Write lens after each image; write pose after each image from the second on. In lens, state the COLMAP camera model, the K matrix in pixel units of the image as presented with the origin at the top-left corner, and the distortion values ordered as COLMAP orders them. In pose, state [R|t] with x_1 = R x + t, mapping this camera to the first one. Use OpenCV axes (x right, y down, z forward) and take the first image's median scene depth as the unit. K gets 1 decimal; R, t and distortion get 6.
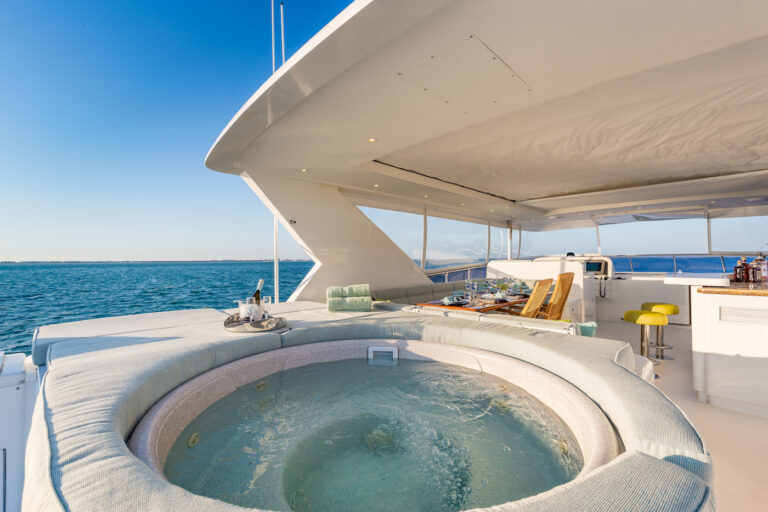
lens RADIAL K [[334.7, 0, 383.4], [0, 334.7, 260.4], [0, 0, 1]] dist [0.000638, -0.000086]
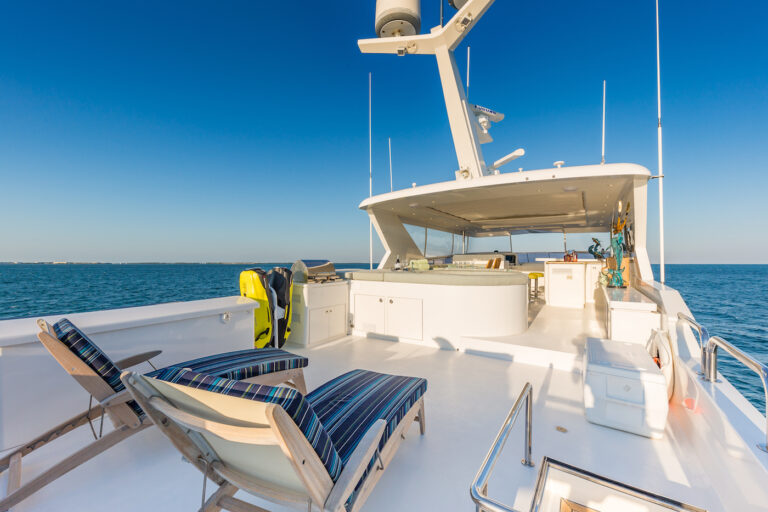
lens RADIAL K [[317.1, 0, 383.2], [0, 317.1, 259.4], [0, 0, 1]] dist [-0.002463, -0.000015]
pose [[0.981929, 0.011512, 0.188900, -0.355297], [-0.011294, 0.999934, -0.002234, 0.037471], [-0.188913, 0.000060, 0.981994, -0.546653]]
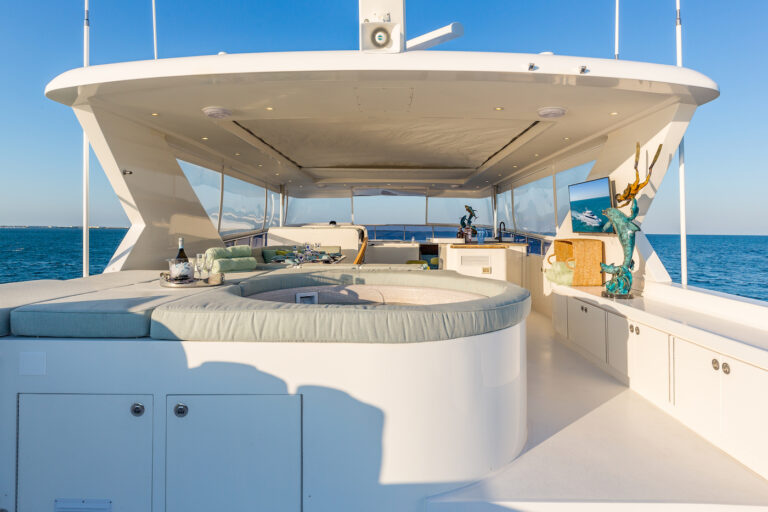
lens RADIAL K [[441.7, 0, 384.9], [0, 441.7, 228.6], [0, 0, 1]] dist [0.015877, -0.000272]
pose [[0.726799, 0.014942, 0.686687, -0.299908], [-0.011415, 0.999888, -0.009675, 0.013762], [-0.686755, -0.000807, 0.726888, -0.116355]]
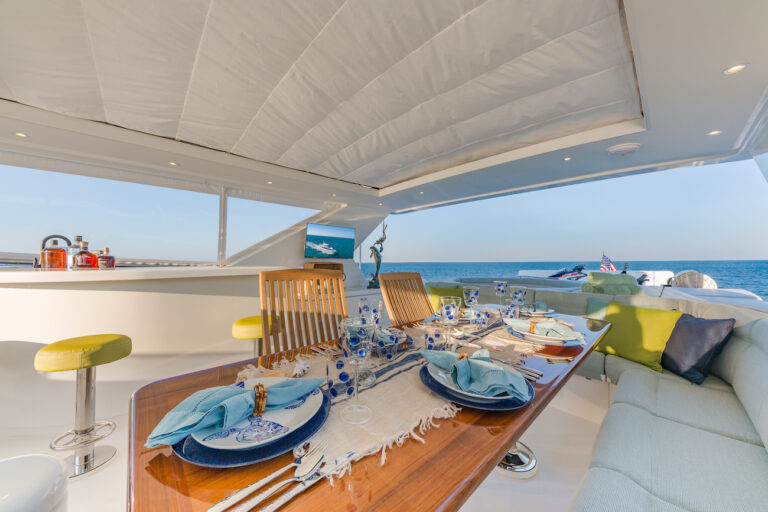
lens RADIAL K [[294.8, 0, 385.8], [0, 294.8, 259.5], [0, 0, 1]] dist [-0.000652, -0.000016]
pose [[-0.999950, 0.008682, -0.005001, 0.316024], [0.008732, 0.999910, -0.010143, 0.021952], [0.004912, -0.010186, -0.999936, 0.953772]]
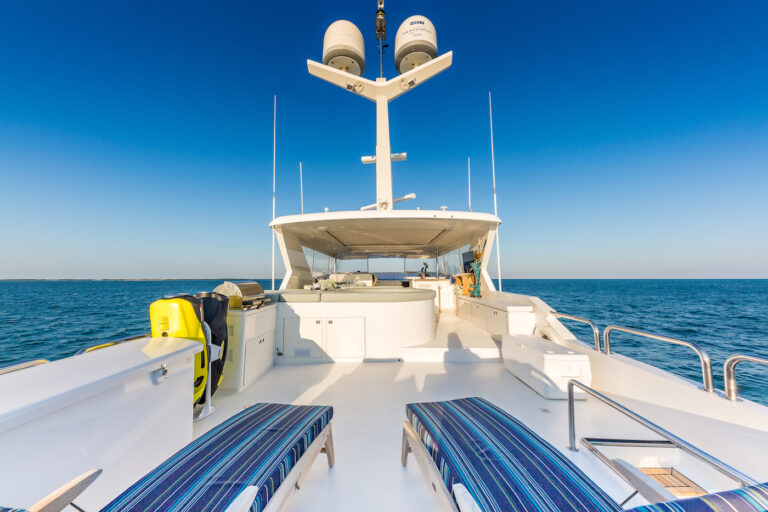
lens RADIAL K [[263.5, 0, 385.3], [0, 263.5, 255.5], [0, 0, 1]] dist [0.011198, 0.000033]
pose [[0.719212, 0.059283, 0.692256, -0.542935], [0.005694, 0.995817, -0.091195, 0.037175], [-0.694767, 0.069530, 0.715866, -0.352798]]
